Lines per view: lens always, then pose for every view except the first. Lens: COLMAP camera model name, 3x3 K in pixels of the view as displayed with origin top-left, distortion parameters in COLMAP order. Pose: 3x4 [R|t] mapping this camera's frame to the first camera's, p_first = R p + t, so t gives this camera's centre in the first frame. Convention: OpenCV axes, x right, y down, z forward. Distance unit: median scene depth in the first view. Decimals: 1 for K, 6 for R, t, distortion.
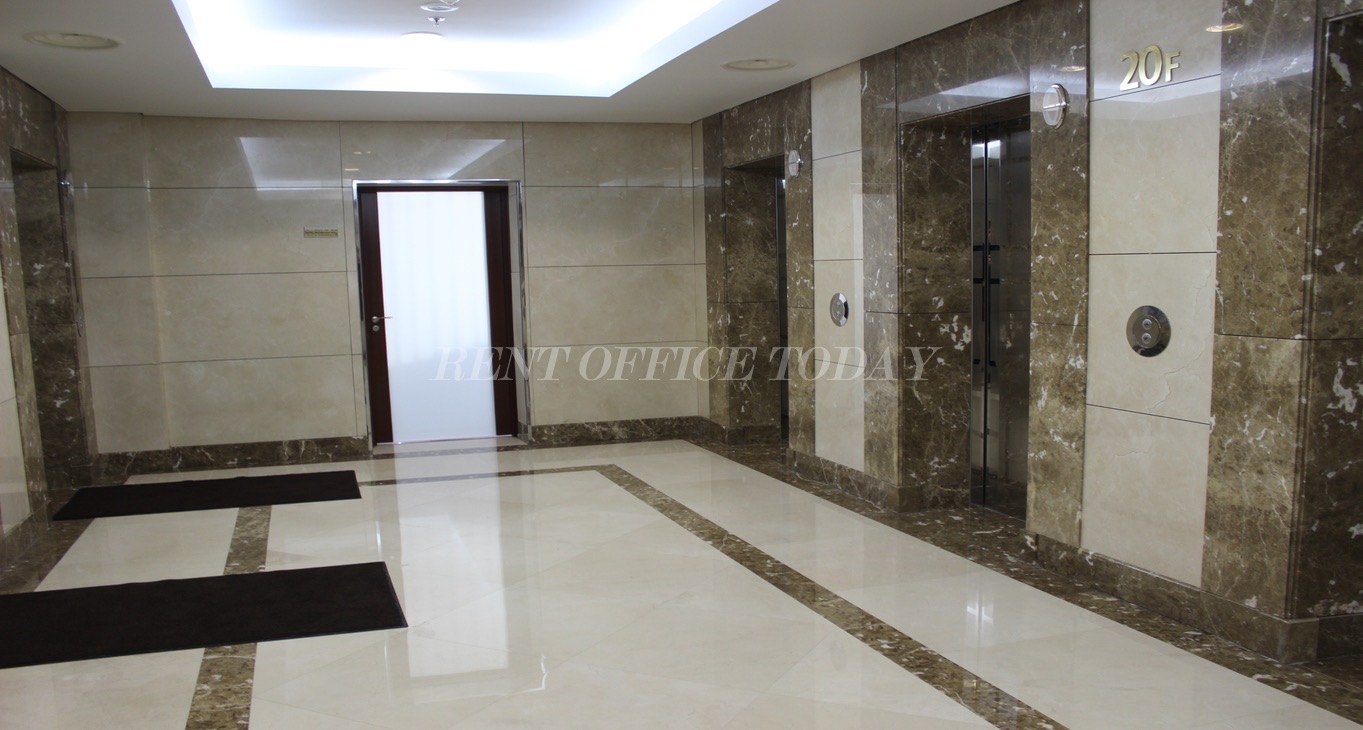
lens RADIAL K [[1197.0, 0, 681.5], [0, 1197.0, 365.0], [0, 0, 1]] dist [-0.010519, 0.011047]
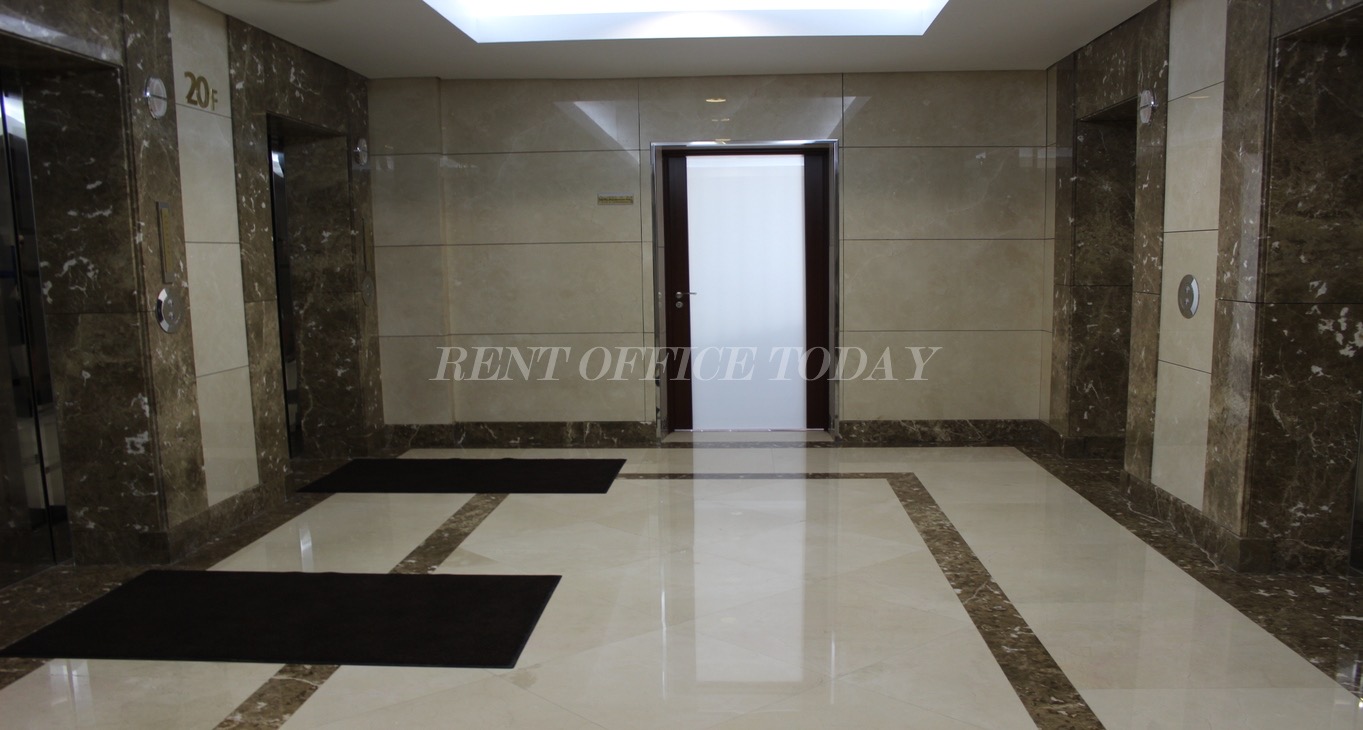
lens RADIAL K [[1200.8, 0, 678.8], [0, 1200.8, 413.2], [0, 0, 1]] dist [-0.142699, 0.242990]
pose [[0.935121, 0.057001, -0.349714, 0.091071], [-0.037516, 0.997355, 0.062247, -0.006246], [0.352337, -0.045089, 0.934786, 0.171183]]
